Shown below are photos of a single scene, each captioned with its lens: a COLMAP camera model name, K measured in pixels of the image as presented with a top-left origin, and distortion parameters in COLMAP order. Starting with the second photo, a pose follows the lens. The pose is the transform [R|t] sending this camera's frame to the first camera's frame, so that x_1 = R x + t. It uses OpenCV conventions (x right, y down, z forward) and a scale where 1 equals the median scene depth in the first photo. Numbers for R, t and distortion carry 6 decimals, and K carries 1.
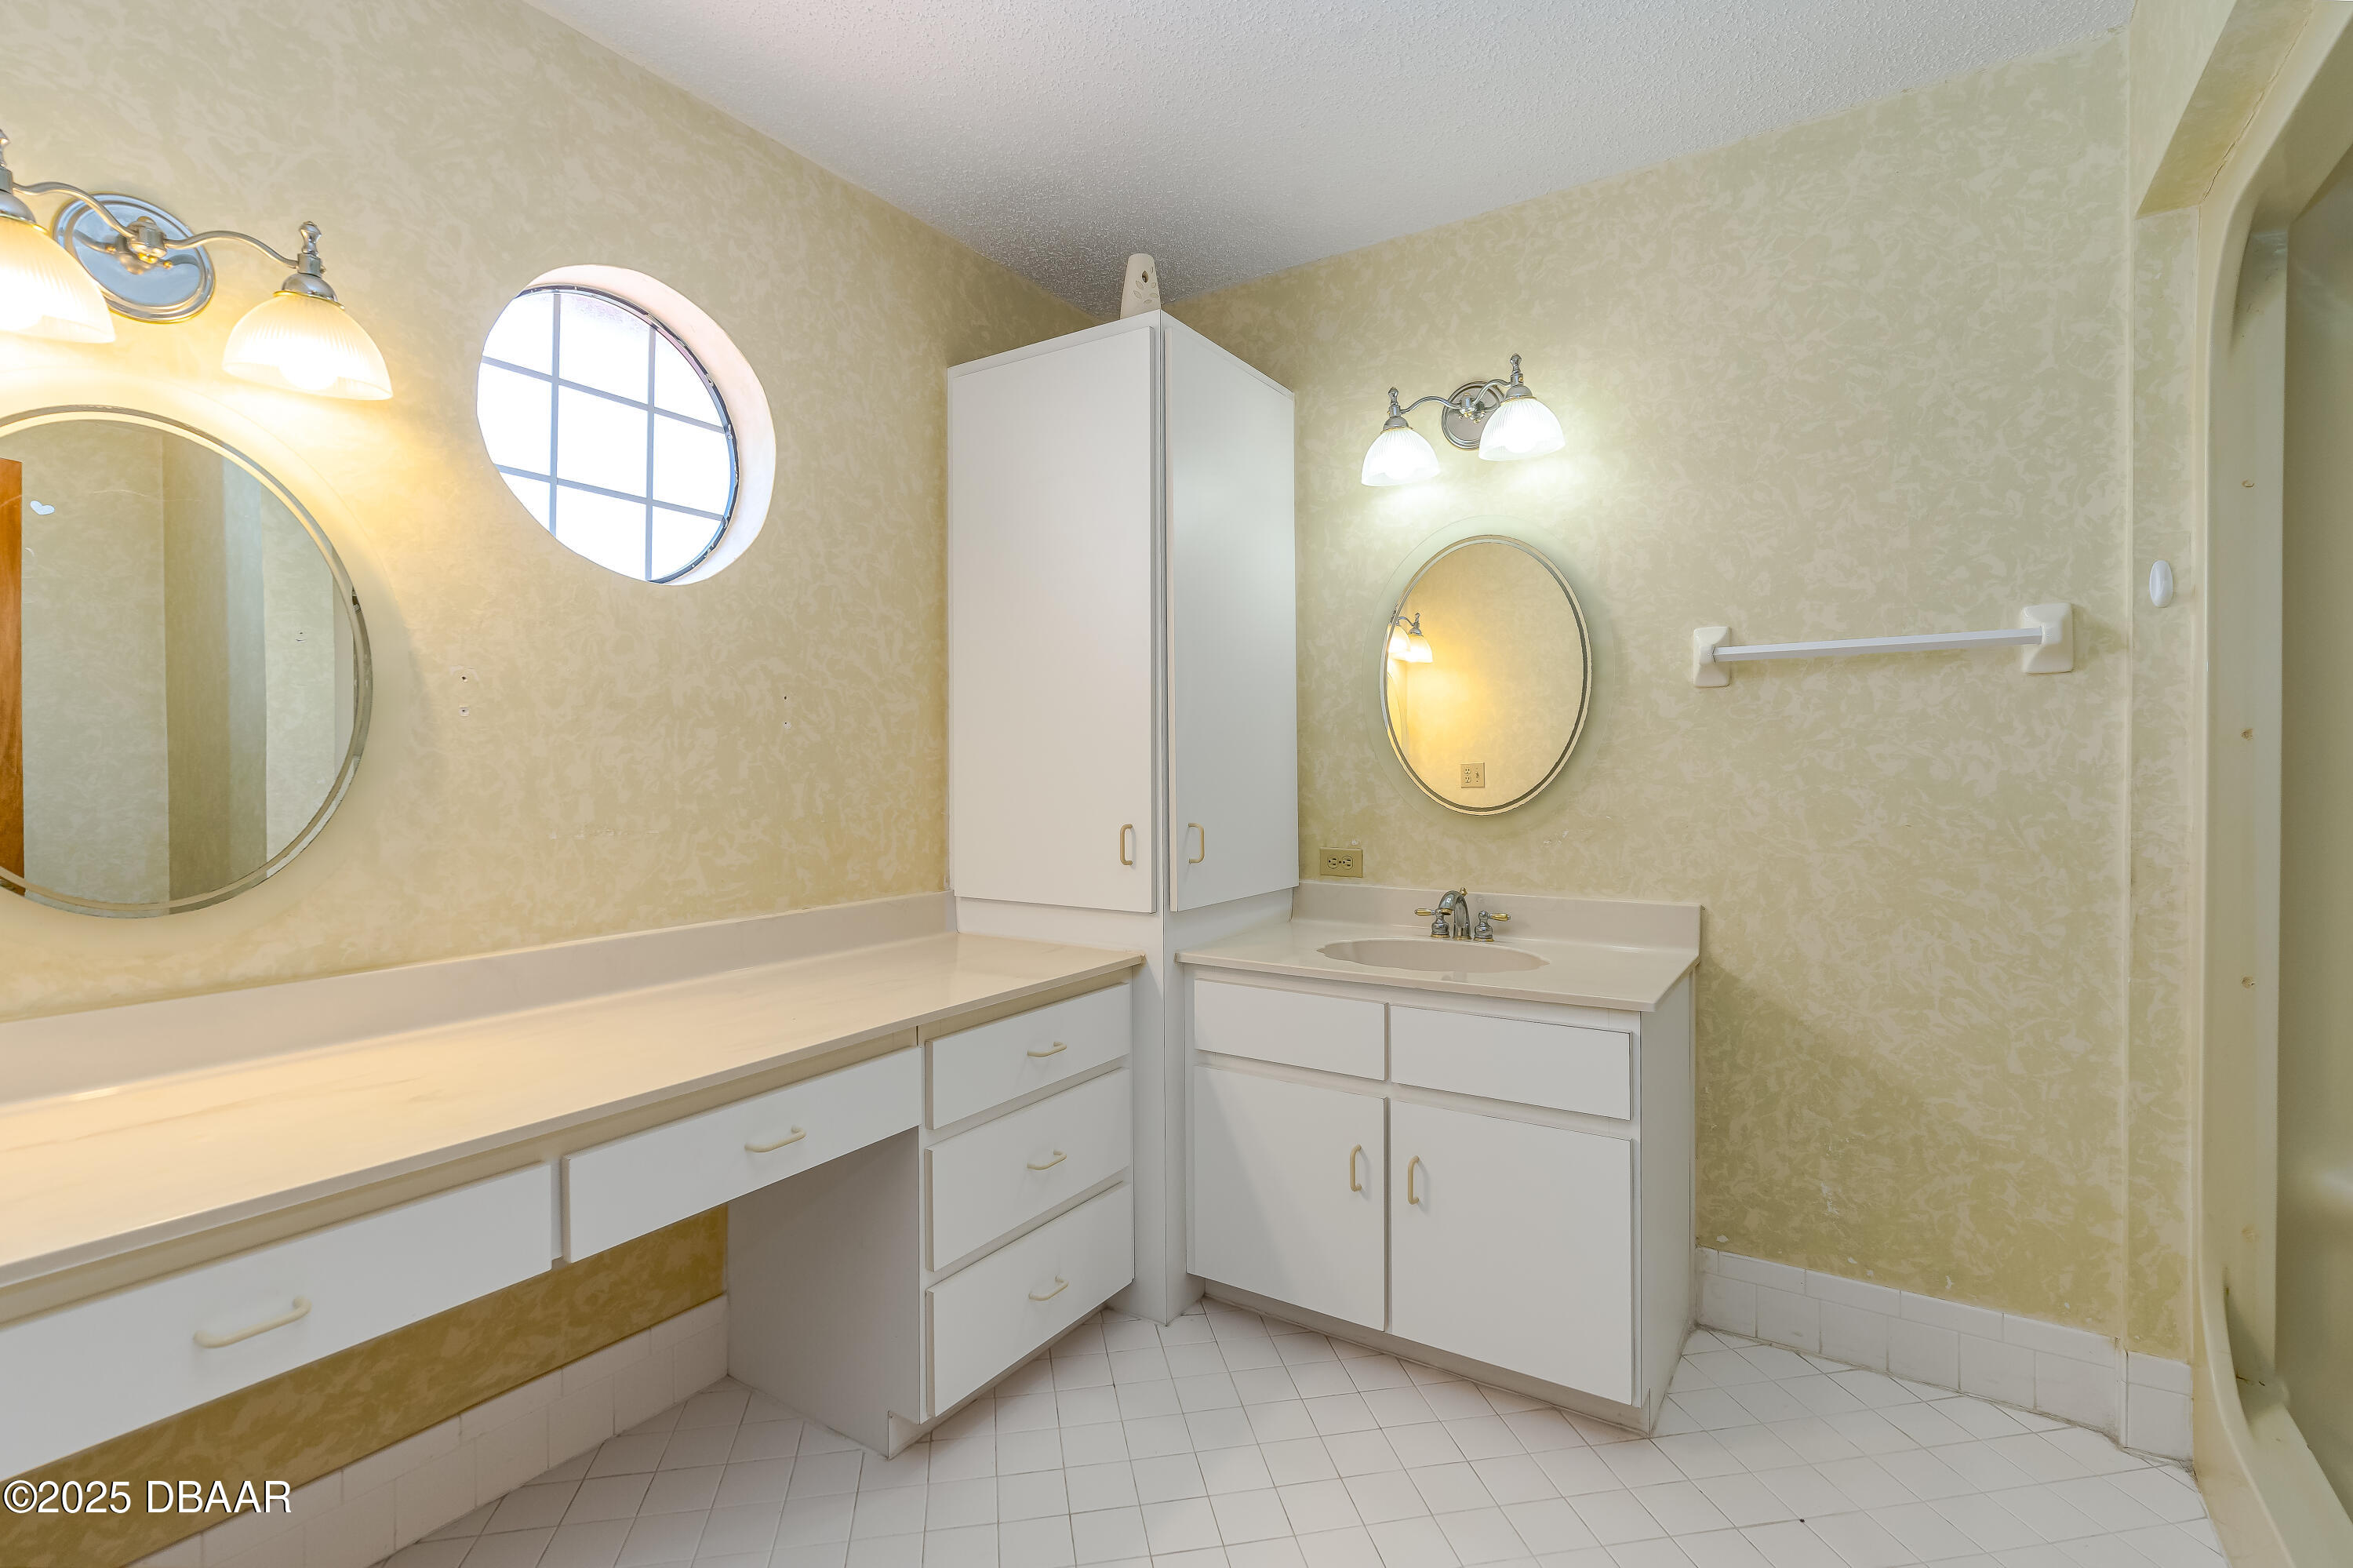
lens RADIAL K [[1076.2, 0, 1175.7], [0, 1076.2, 774.5], [0, 0, 1]] dist [-0.003602, 0.001378]
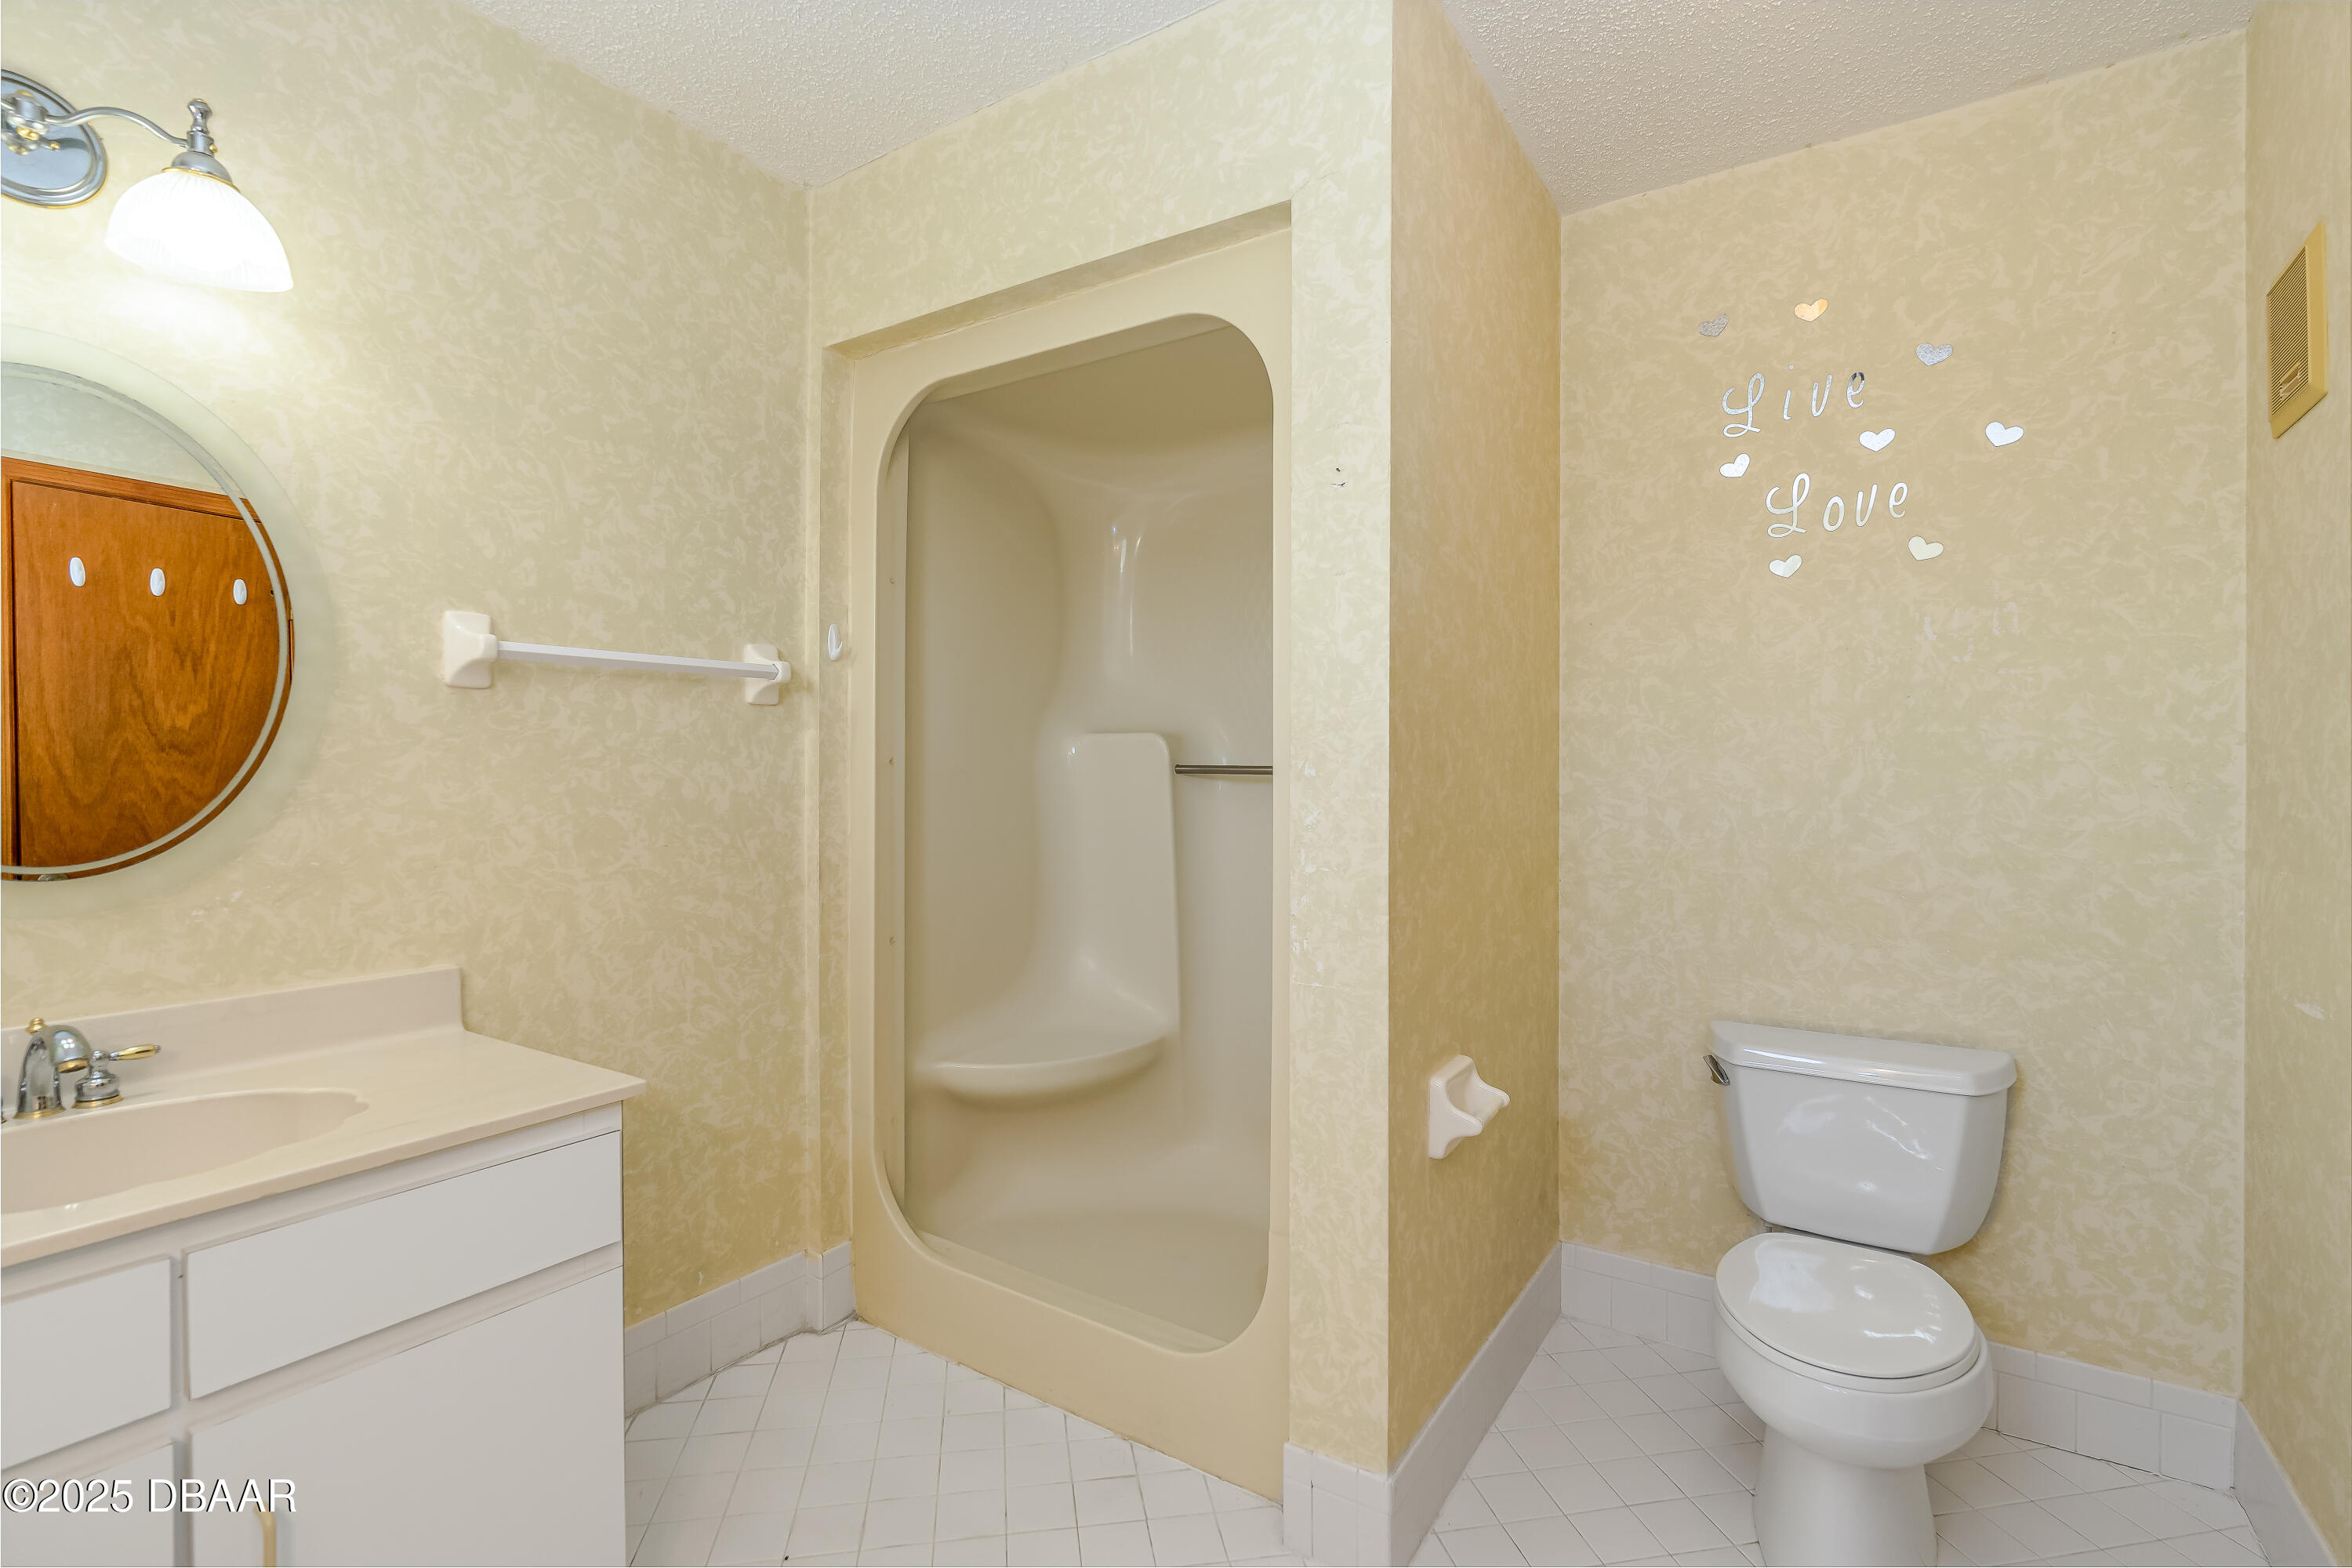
lens RADIAL K [[1075.7, 0, 1175.3], [0, 1075.7, 783.0], [0, 0, 1]] dist [-0.003602, 0.001378]
pose [[-0.000647, -0.007883, 0.999969, -0.325201], [0.005014, 0.999956, 0.007886, -0.016468], [-0.999987, 0.005019, -0.000607, 0.529858]]
